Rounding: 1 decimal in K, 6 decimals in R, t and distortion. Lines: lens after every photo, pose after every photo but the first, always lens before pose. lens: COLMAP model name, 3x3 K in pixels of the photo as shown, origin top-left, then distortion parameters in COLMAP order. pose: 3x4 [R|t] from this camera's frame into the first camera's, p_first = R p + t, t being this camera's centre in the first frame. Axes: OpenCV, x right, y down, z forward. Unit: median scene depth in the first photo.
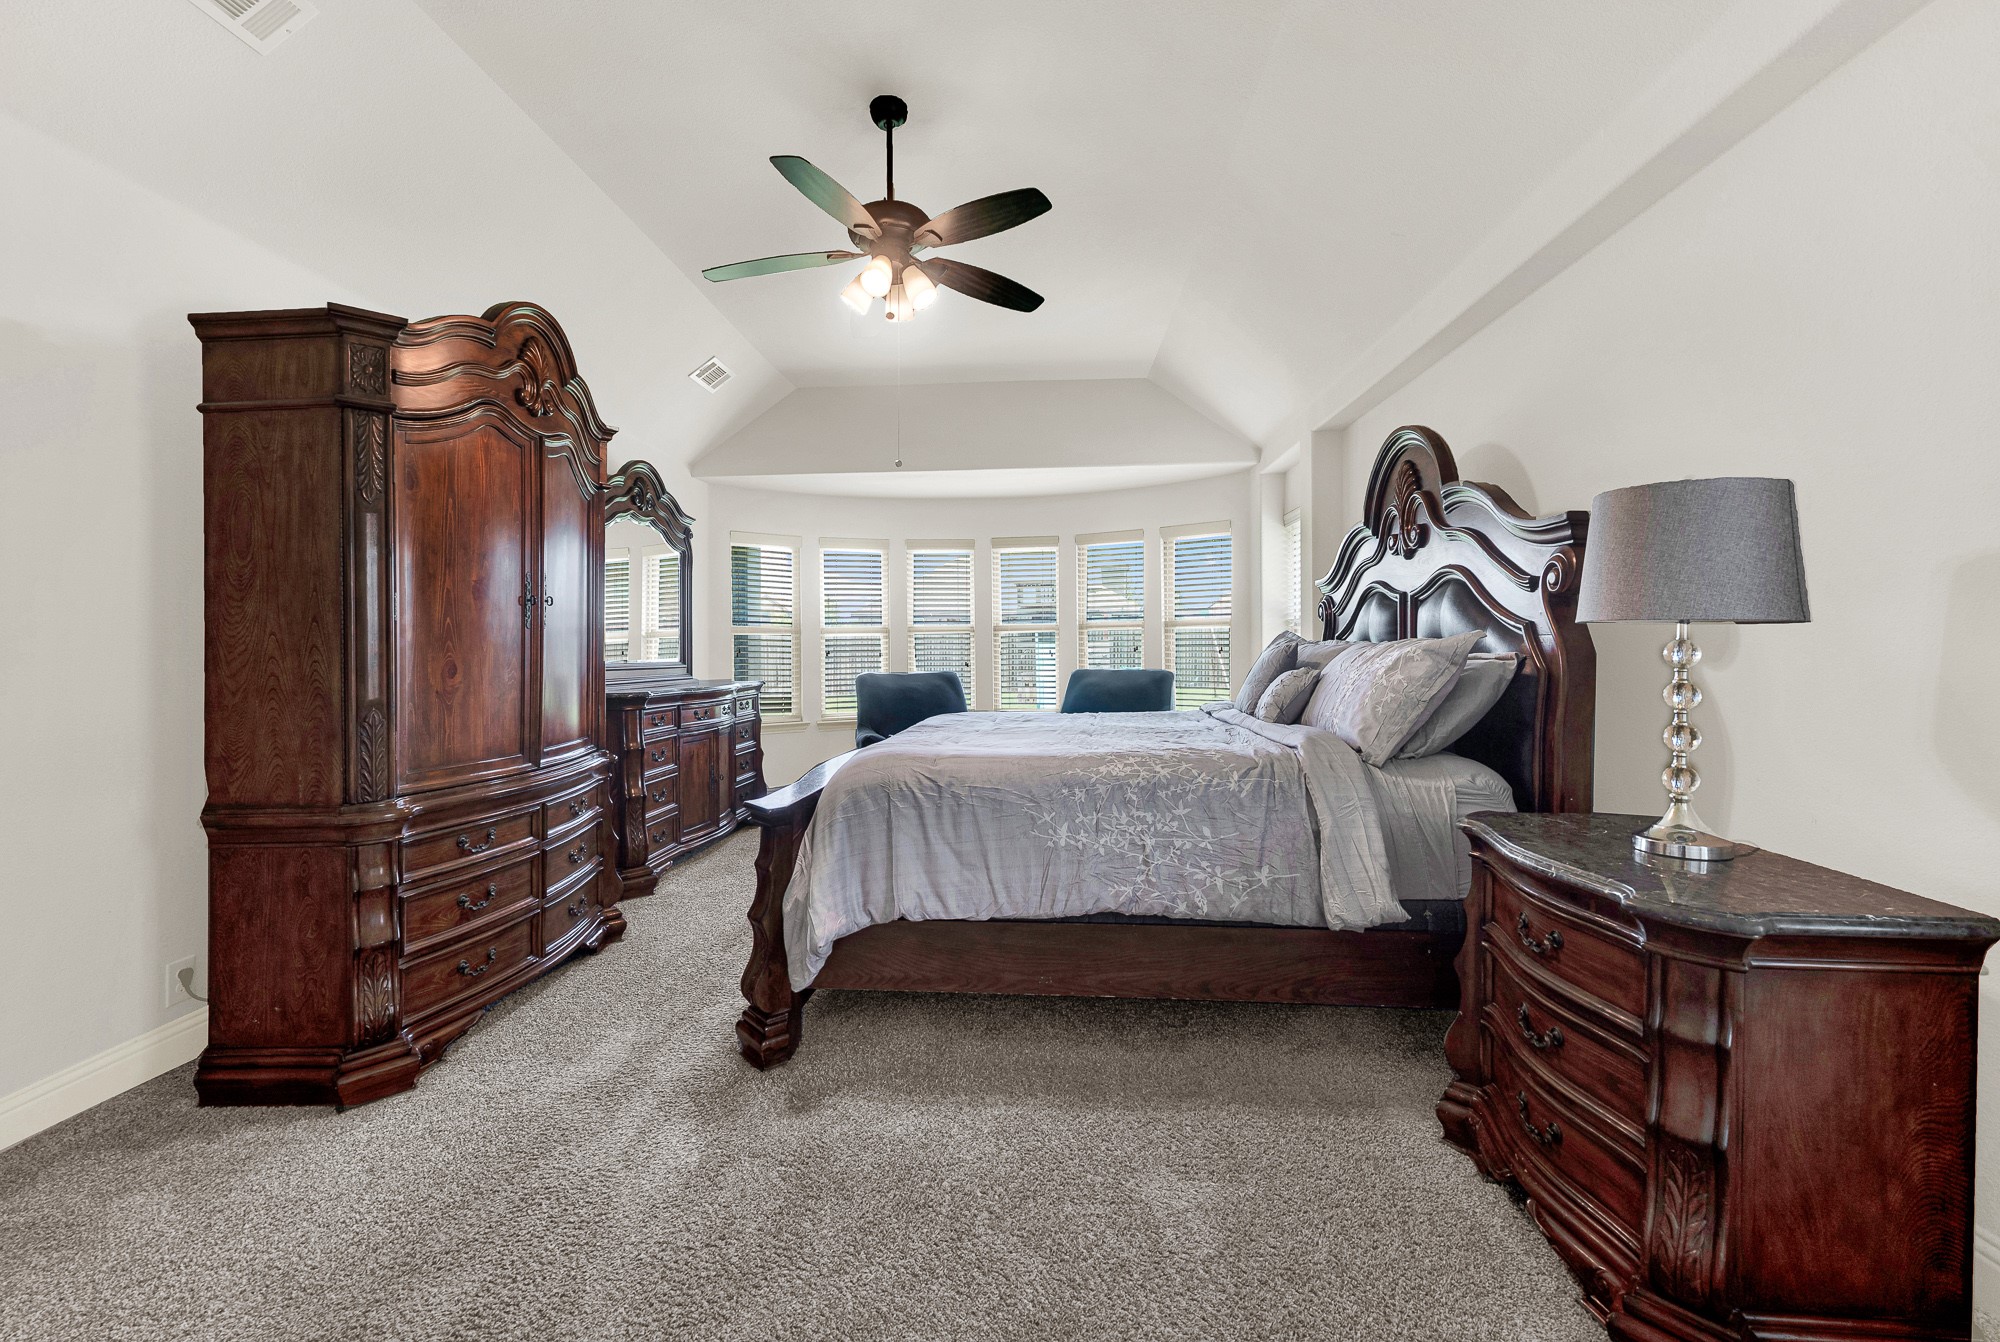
lens RADIAL K [[831.2, 0, 998.7], [0, 831.2, 650.2], [0, 0, 1]] dist [0.008597, -0.000084]
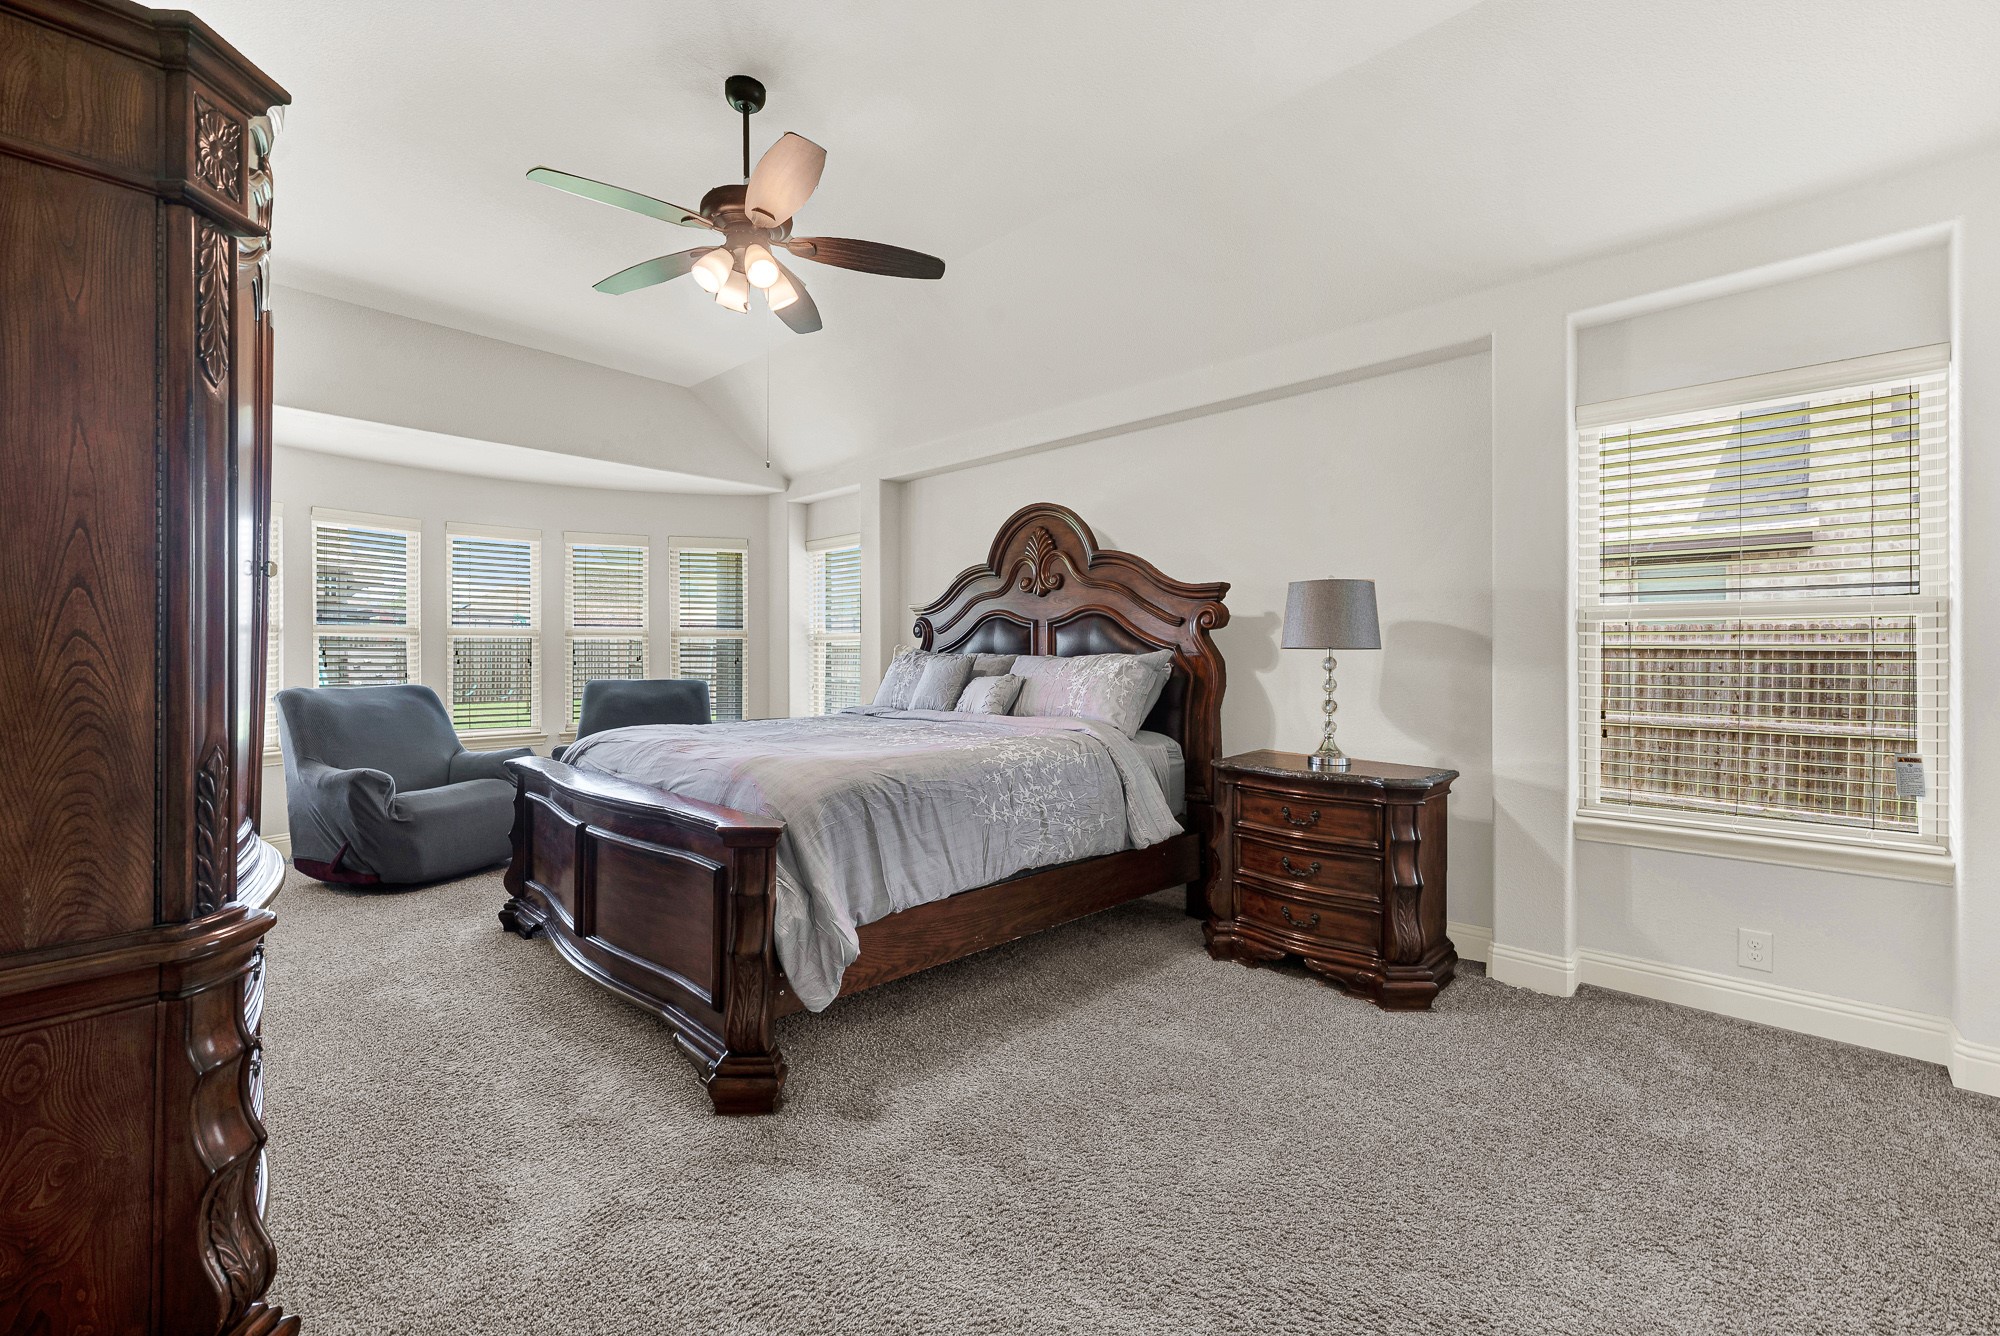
lens RADIAL K [[805.2, 0, 1005.8], [0, 805.2, 667.4], [0, 0, 1]] dist [-0.000758, 0.000037]
pose [[0.658759, 0.002908, 0.752348, -0.782683], [-0.006409, 0.999978, 0.001746, 0.011139], [-0.752327, -0.005972, 0.658763, 0.226972]]
